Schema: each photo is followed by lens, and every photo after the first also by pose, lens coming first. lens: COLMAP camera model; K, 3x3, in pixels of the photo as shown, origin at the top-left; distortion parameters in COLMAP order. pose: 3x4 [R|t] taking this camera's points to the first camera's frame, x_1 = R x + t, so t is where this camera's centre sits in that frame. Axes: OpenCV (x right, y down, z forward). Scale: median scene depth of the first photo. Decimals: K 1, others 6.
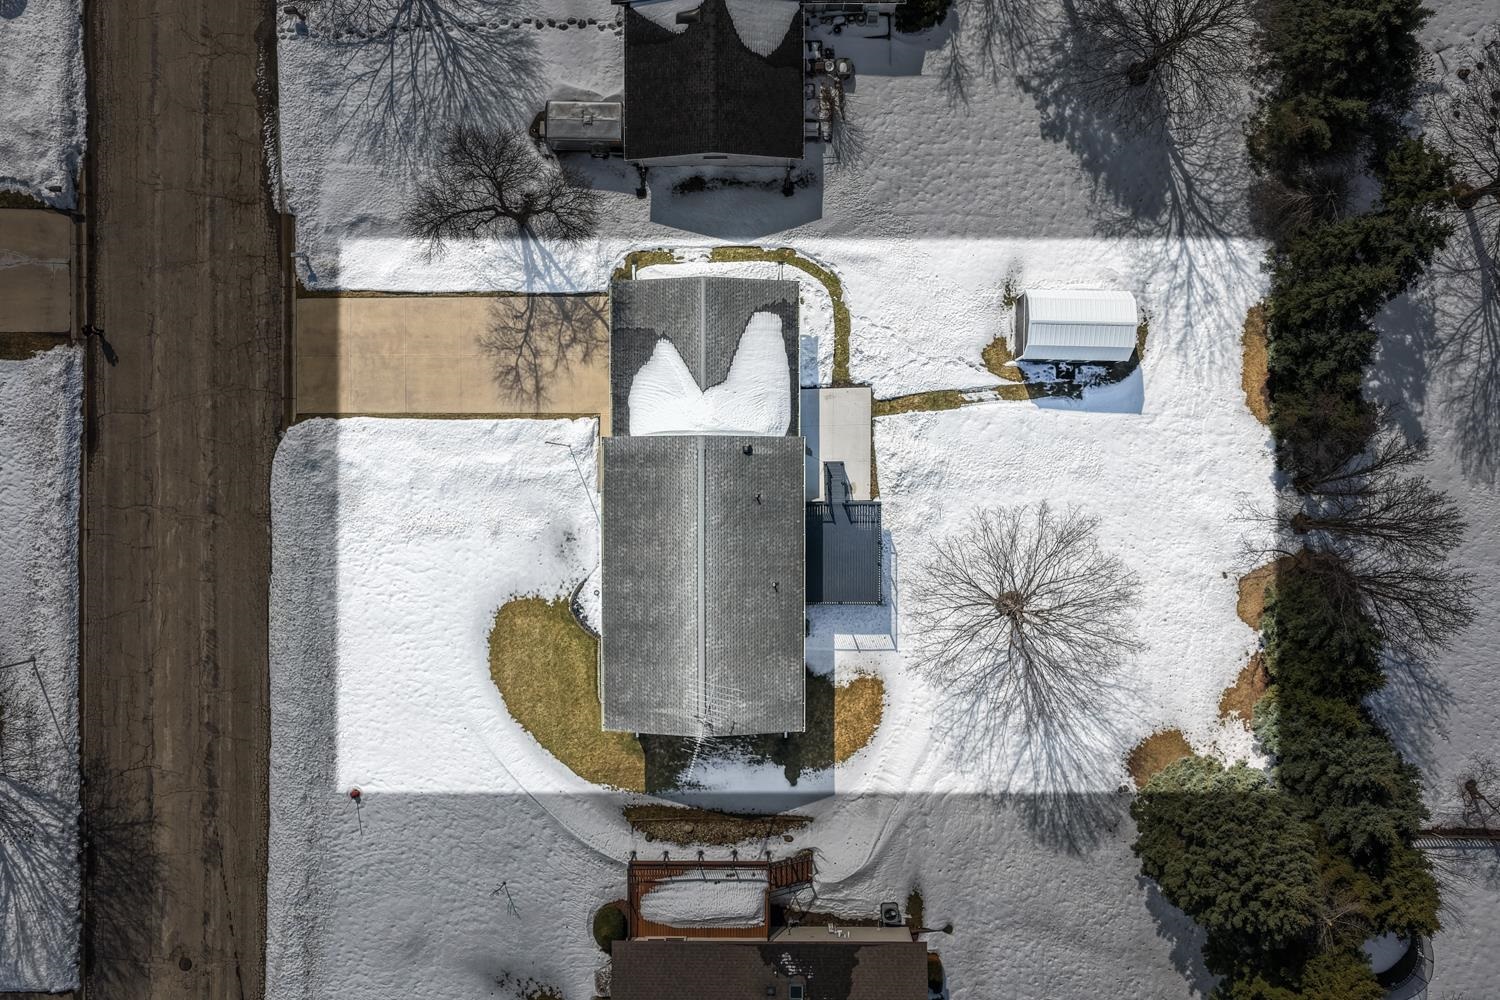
lens RADIAL K [[1258.9, 0, 759.8], [0, 1258.9, 506.3], [0, 0, 1]] dist [0.002197, -0.009761]
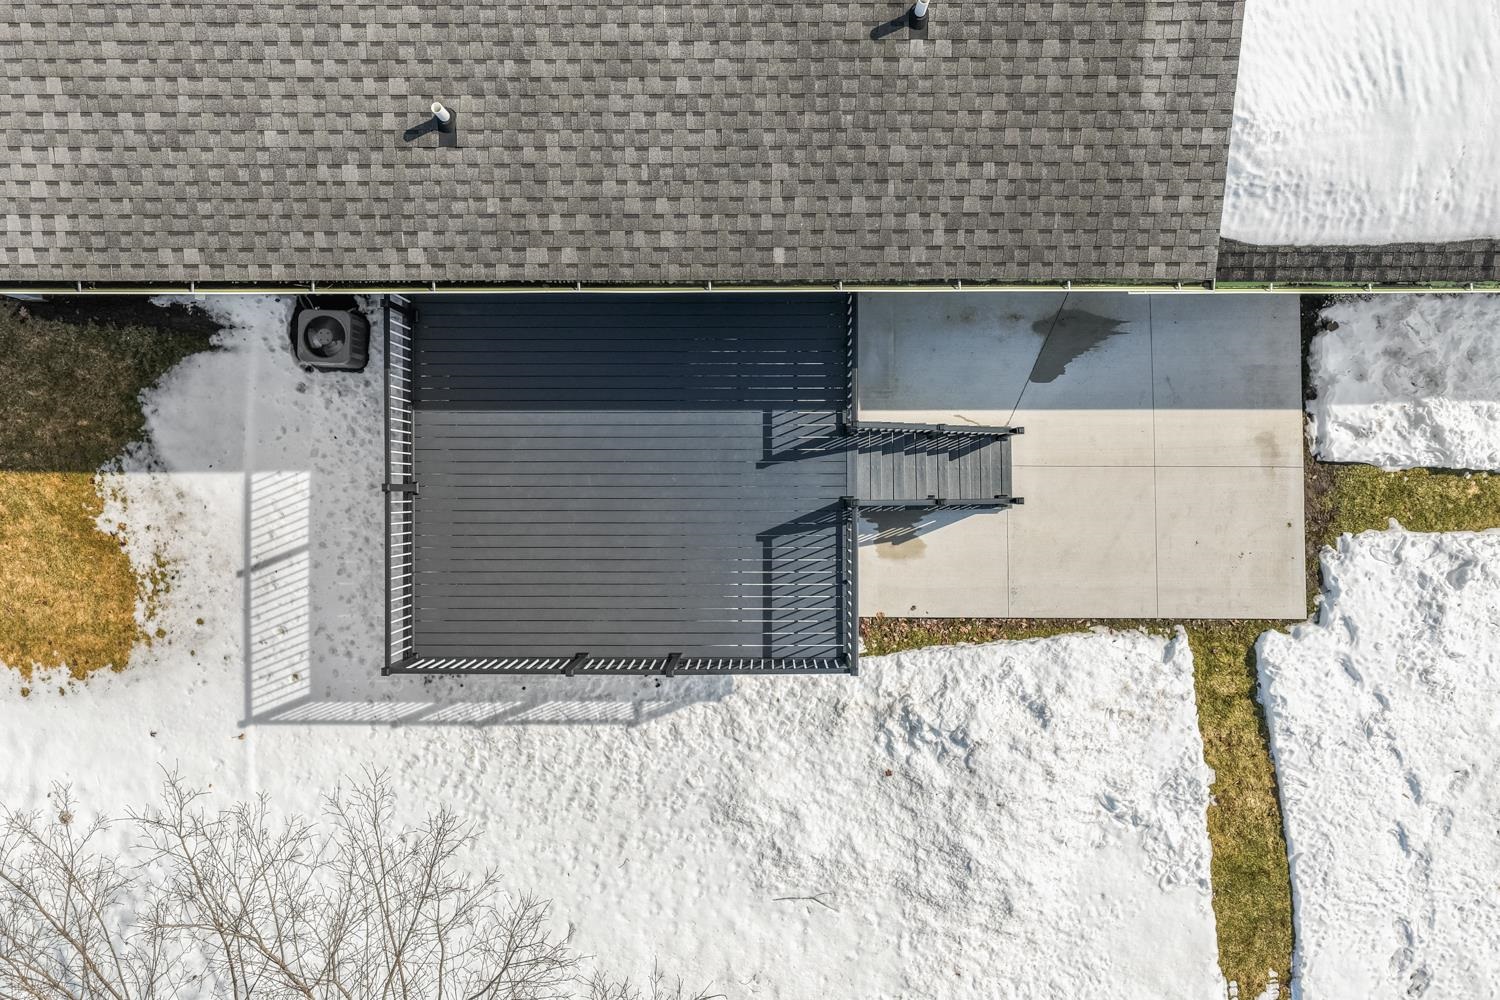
lens RADIAL K [[1254.7, 0, 750.0], [0, 1254.7, 500.0], [0, 0, 1]] dist [-0.005563, 0.017979]
pose [[0.000398, 0.999881, 0.015434, 0.061084], [-0.999904, 0.000612, -0.013842, 0.018466], [-0.013850, -0.015427, 0.999785, 0.755129]]
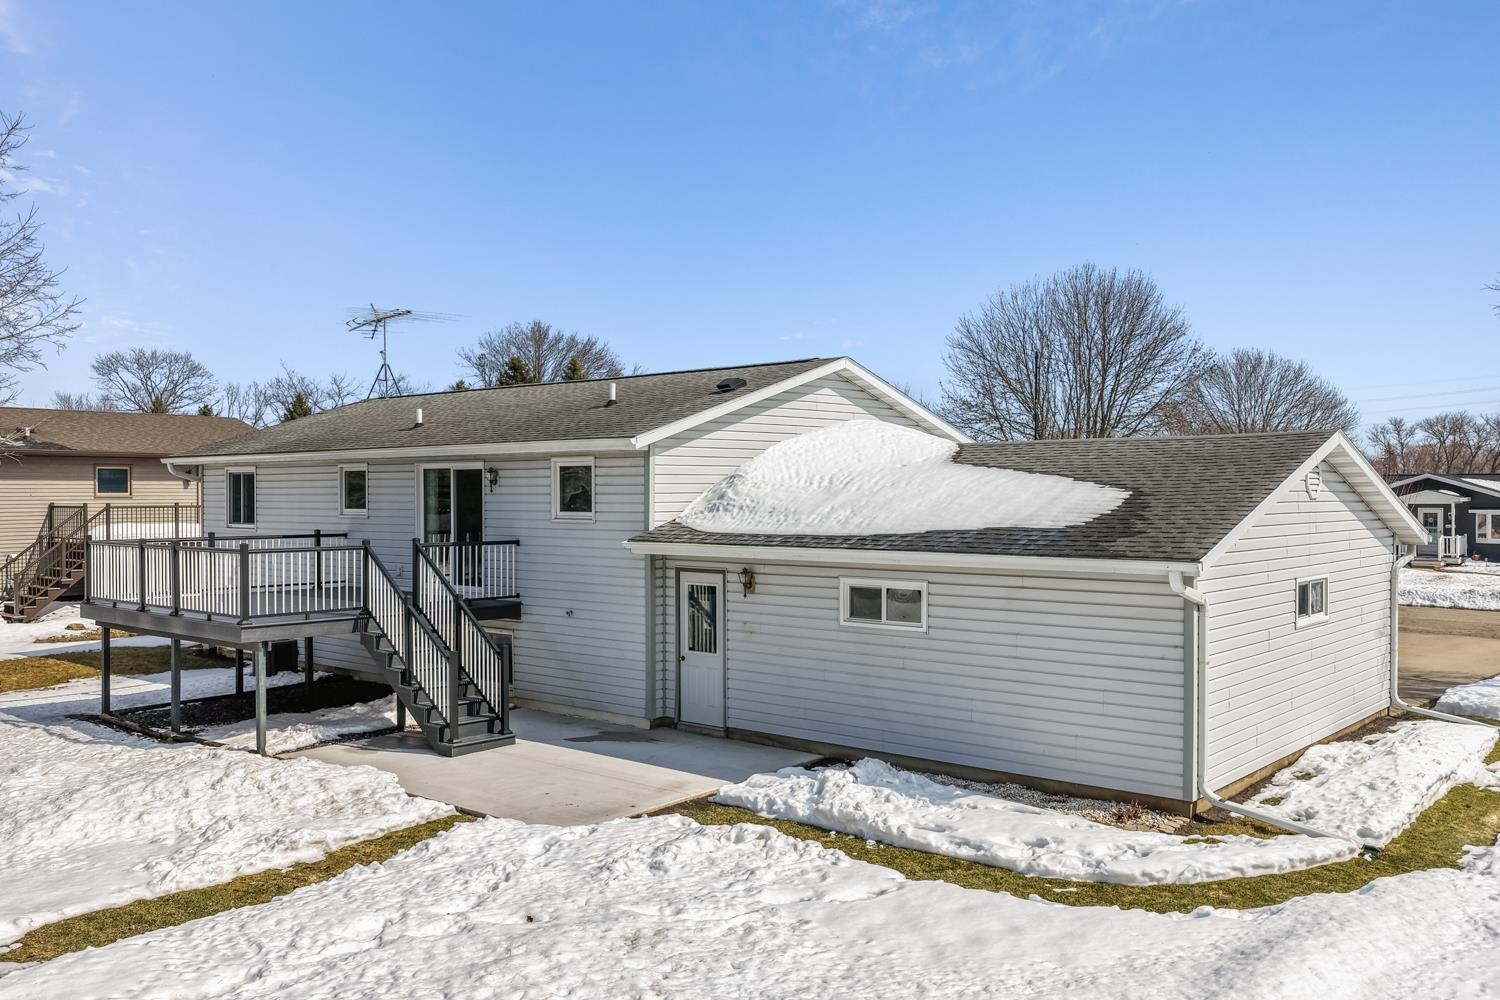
lens RADIAL K [[1254.7, 0, 750.0], [0, 1254.7, 500.0], [0, 0, 1]] dist [-0.005563, 0.017979]
pose [[-0.655869, 0.011566, -0.754786, 0.215512], [-0.754818, -0.022388, 0.655553, -0.242908], [-0.009316, 0.999682, 0.023414, 0.943084]]
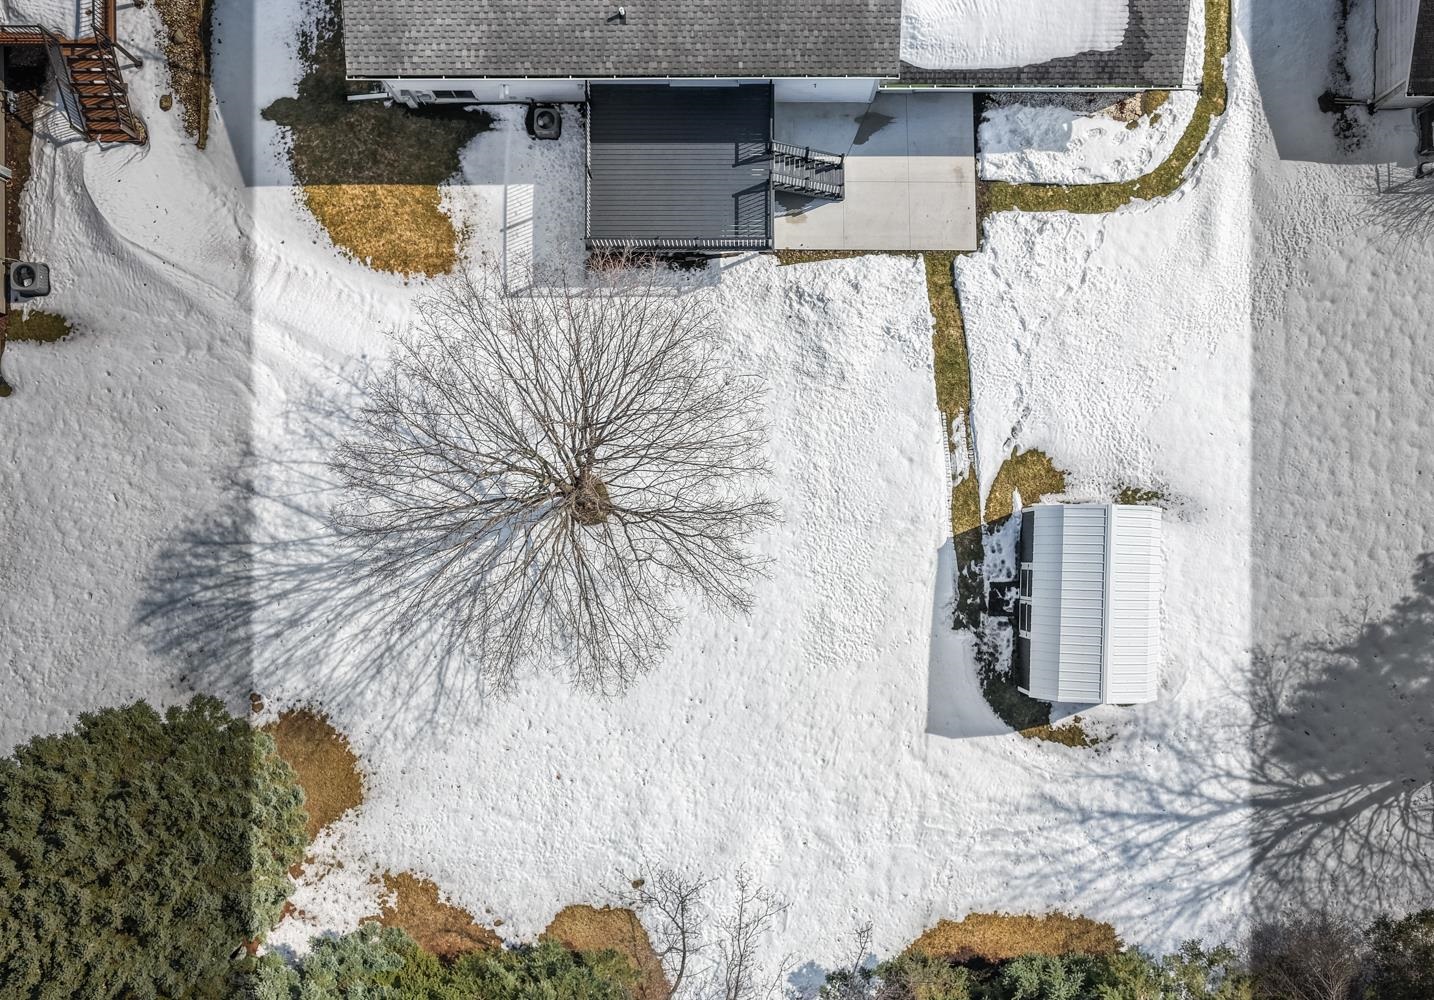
lens RADIAL K [[1425.2, 0, 717.4], [0, 1425.2, 571.4], [0, 0, 1]] dist [-0.016347, 0.033079]
pose [[-0.002583, 0.999826, 0.018492, 0.219151], [-0.999957, -0.002418, -0.008934, 0.025542], [-0.008887, -0.018515, 0.999789, 0.367974]]
